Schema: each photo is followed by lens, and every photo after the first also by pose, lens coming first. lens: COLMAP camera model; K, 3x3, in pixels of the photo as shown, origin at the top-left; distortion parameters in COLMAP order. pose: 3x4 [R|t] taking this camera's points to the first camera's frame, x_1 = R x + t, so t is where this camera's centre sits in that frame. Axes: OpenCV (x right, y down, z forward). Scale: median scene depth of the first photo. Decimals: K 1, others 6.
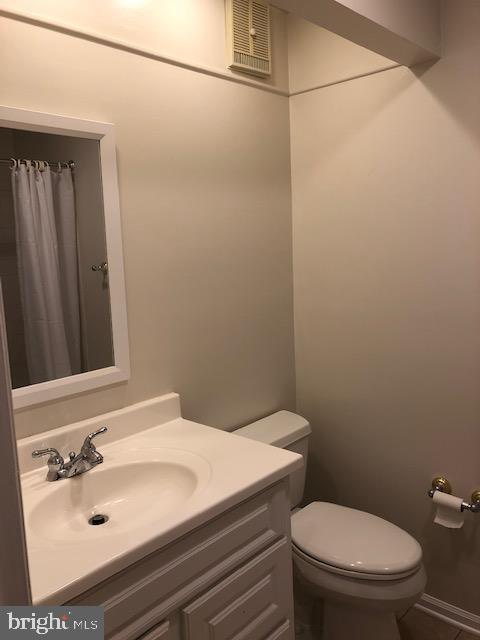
lens RADIAL K [[523.6, 0, 240.0], [0, 523.6, 320.0], [0, 0, 1]] dist [0.014483, 0.011553]
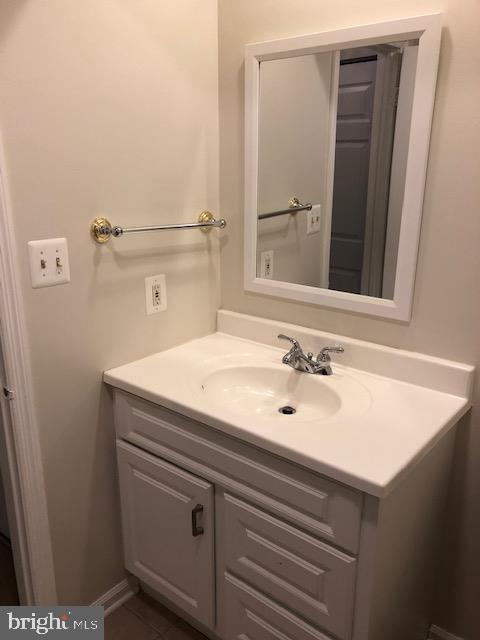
lens RADIAL K [[523.6, 0, 240.0], [0, 523.6, 320.0], [0, 0, 1]] dist [0.014483, 0.011553]
pose [[0.042487, 0.321577, -0.945930, 0.736251], [-0.147157, 0.938473, 0.312432, -0.150373], [0.988200, 0.125925, 0.087195, 0.744445]]
